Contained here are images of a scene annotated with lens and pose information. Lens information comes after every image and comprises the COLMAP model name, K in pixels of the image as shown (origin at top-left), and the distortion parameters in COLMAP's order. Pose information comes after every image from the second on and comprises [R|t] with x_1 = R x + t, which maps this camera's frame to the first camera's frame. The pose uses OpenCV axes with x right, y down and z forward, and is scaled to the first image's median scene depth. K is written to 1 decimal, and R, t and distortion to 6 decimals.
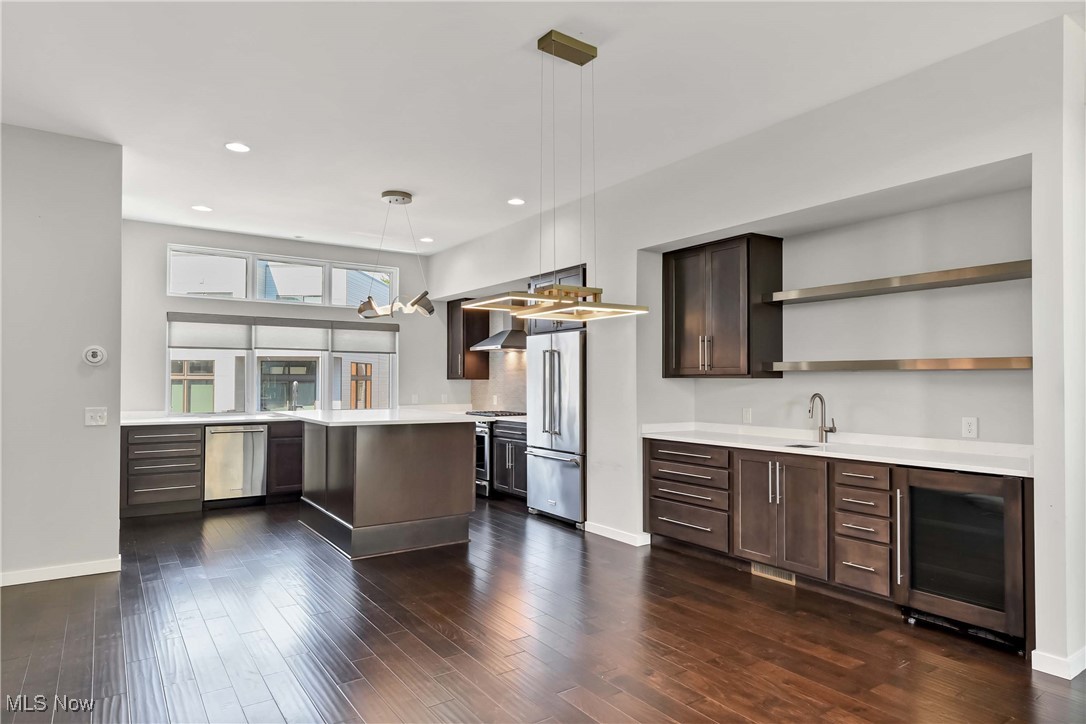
lens RADIAL K [[658.2, 0, 554.6], [0, 658.2, 368.2], [0, 0, 1]] dist [0.029136, -0.002033]
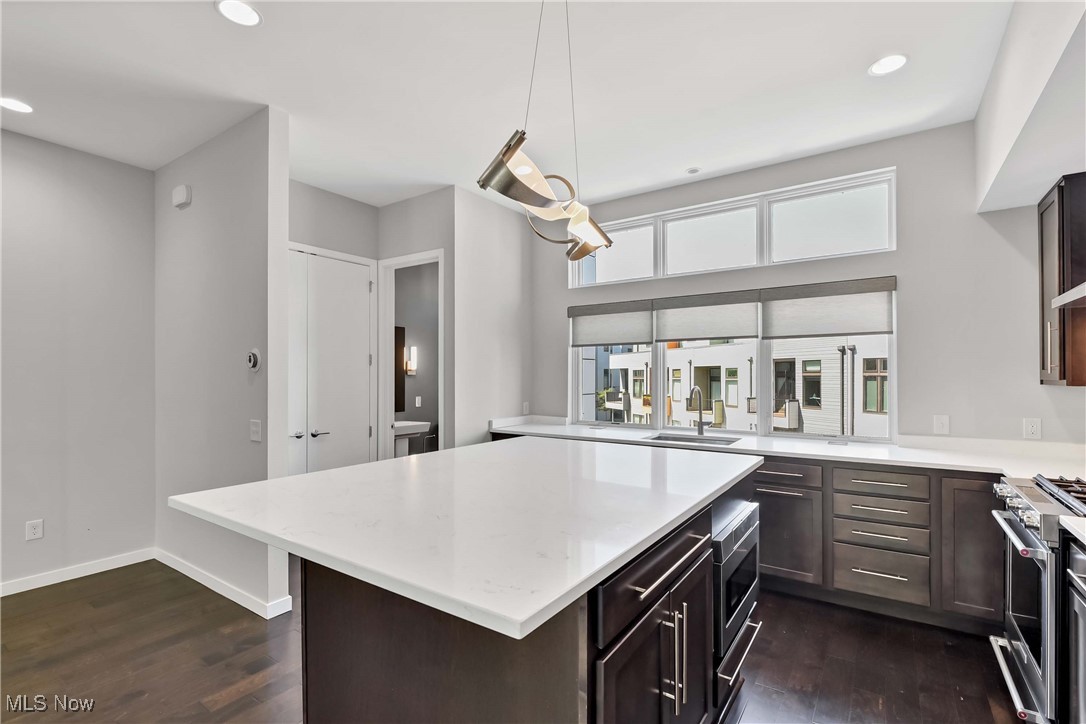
lens RADIAL K [[506.5, 0, 550.2], [0, 506.5, 368.7], [0, 0, 1]] dist [0.005879, 0.000447]
pose [[0.362453, -0.015332, -0.931876, 0.053619], [0.020847, 0.999748, -0.008341, 0.005122], [0.931769, -0.016404, 0.362681, 0.963669]]
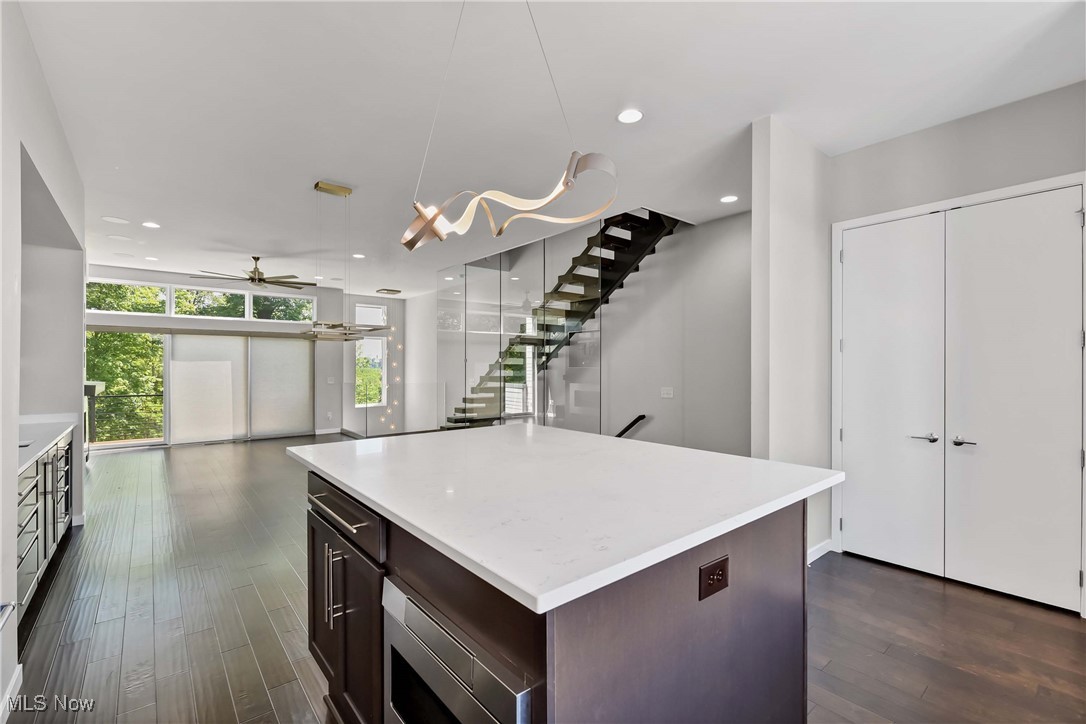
lens RADIAL K [[483.8, 0, 544.9], [0, 483.8, 367.1], [0, 0, 1]] dist [-0.000736, -0.001011]
pose [[-0.995894, -0.002576, -0.090492, -0.270392], [-0.001375, 0.999910, -0.013333, 0.012153], [0.090519, -0.013154, -0.995808, 1.441313]]
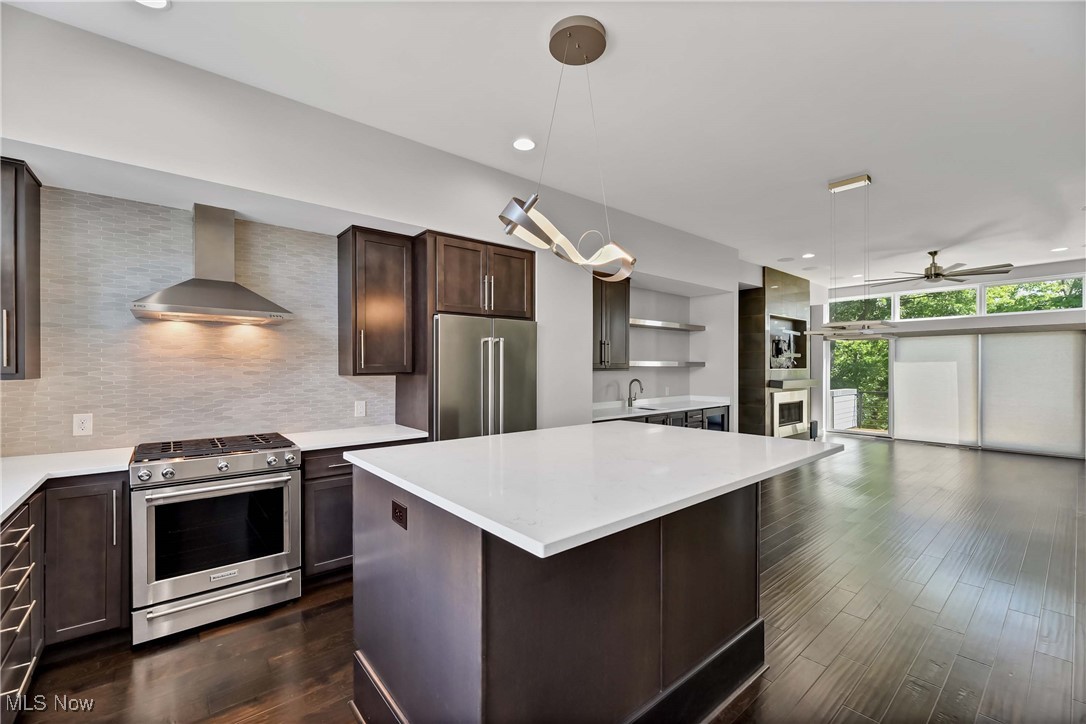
lens RADIAL K [[452.0, 0, 549.5], [0, 452.0, 372.4], [0, 0, 1]] dist [0.003453, -0.000695]
pose [[-0.091196, -0.014976, 0.995720, -0.673938], [-0.015707, 0.999784, 0.013599, 0.006550], [-0.995709, -0.014400, -0.091411, 1.155073]]
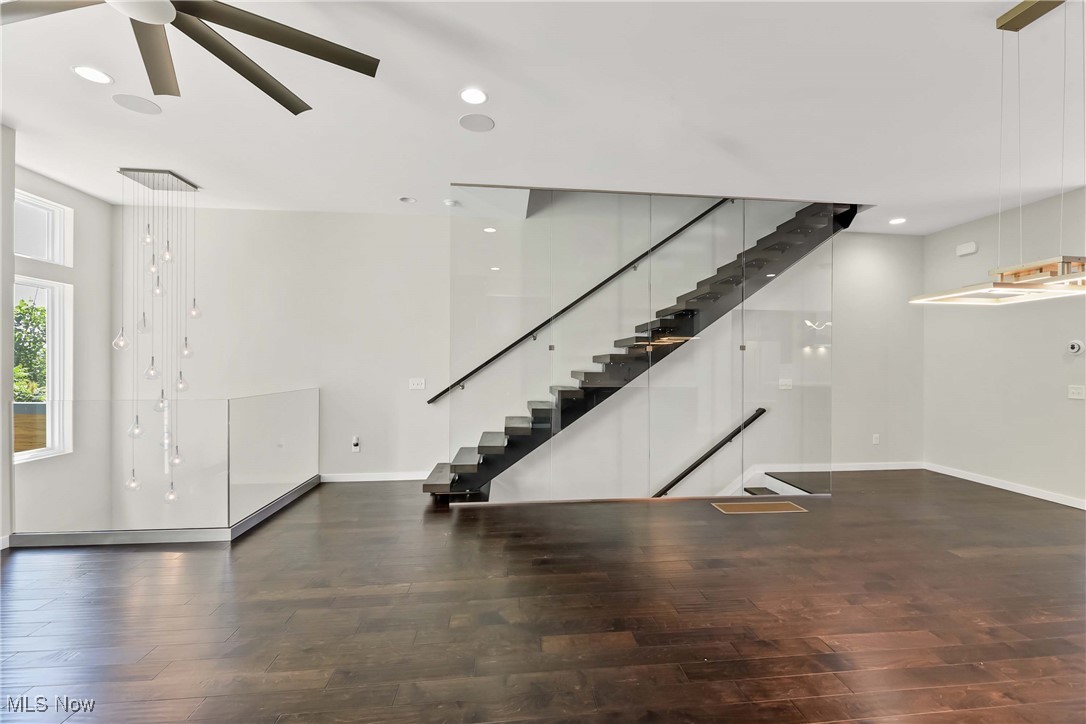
lens RADIAL K [[452.0, 0, 545.6], [0, 452.0, 358.1], [0, 0, 1]] dist [0.003453, -0.000695]
pose [[-0.480272, -0.007490, -0.877088, 0.555712], [0.012199, 0.999810, -0.015218, 0.002300], [0.877035, -0.018009, -0.480089, 0.428070]]
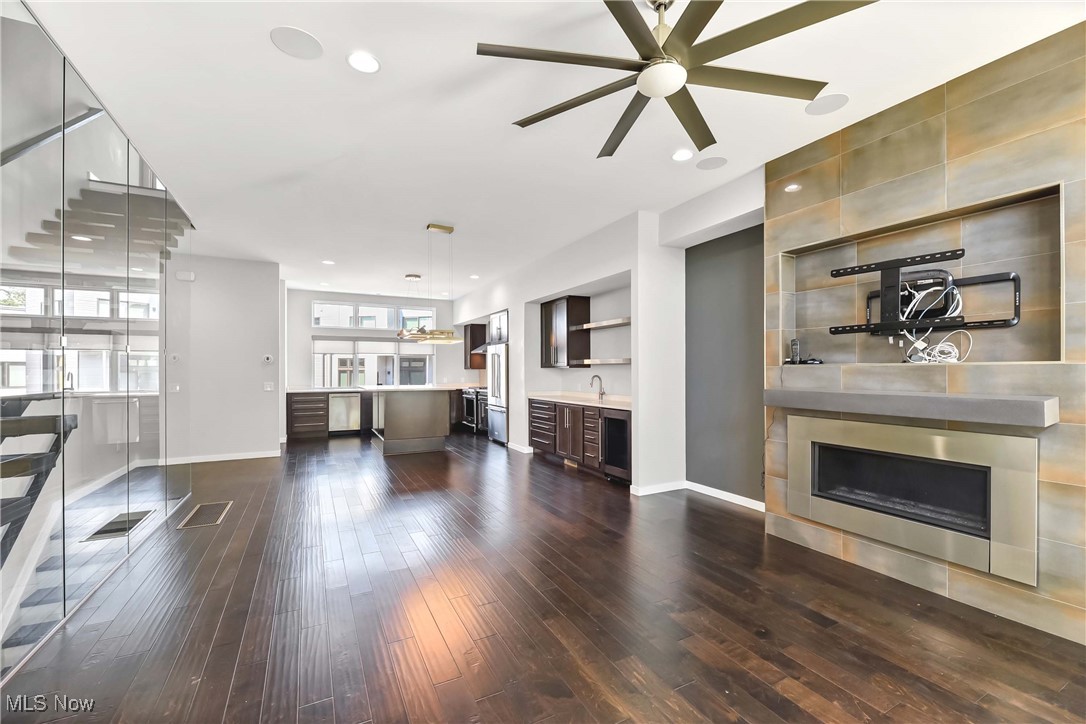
lens RADIAL K [[452.0, 0, 559.9], [0, 452.0, 366.9], [0, 0, 1]] dist [0.003453, -0.000695]
pose [[0.994652, -0.006557, -0.103071, 0.371263], [0.007976, 0.999879, 0.013356, -0.005862], [0.102971, -0.014107, 0.994584, -0.334116]]
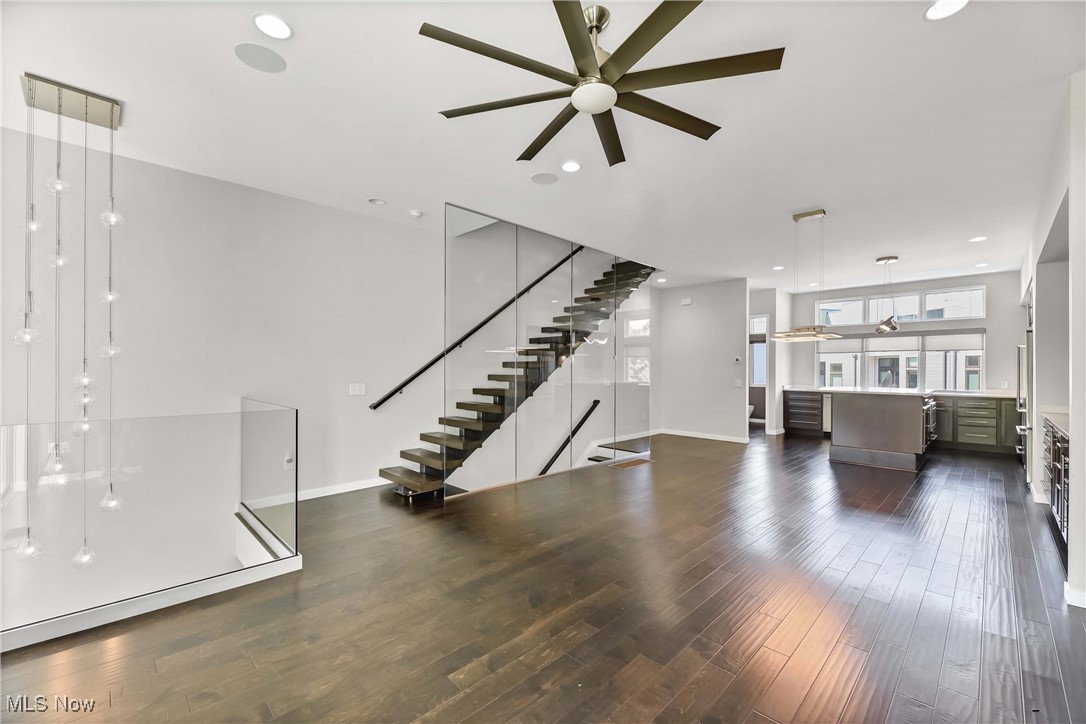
lens RADIAL K [[452.0, 0, 539.5], [0, 452.0, 365.6], [0, 0, 1]] dist [0.003453, -0.000695]
pose [[0.171118, -0.009793, -0.985202, 0.809444], [0.015863, 0.999848, -0.007183, 0.001510], [0.985123, -0.014399, 0.171248, -0.065560]]
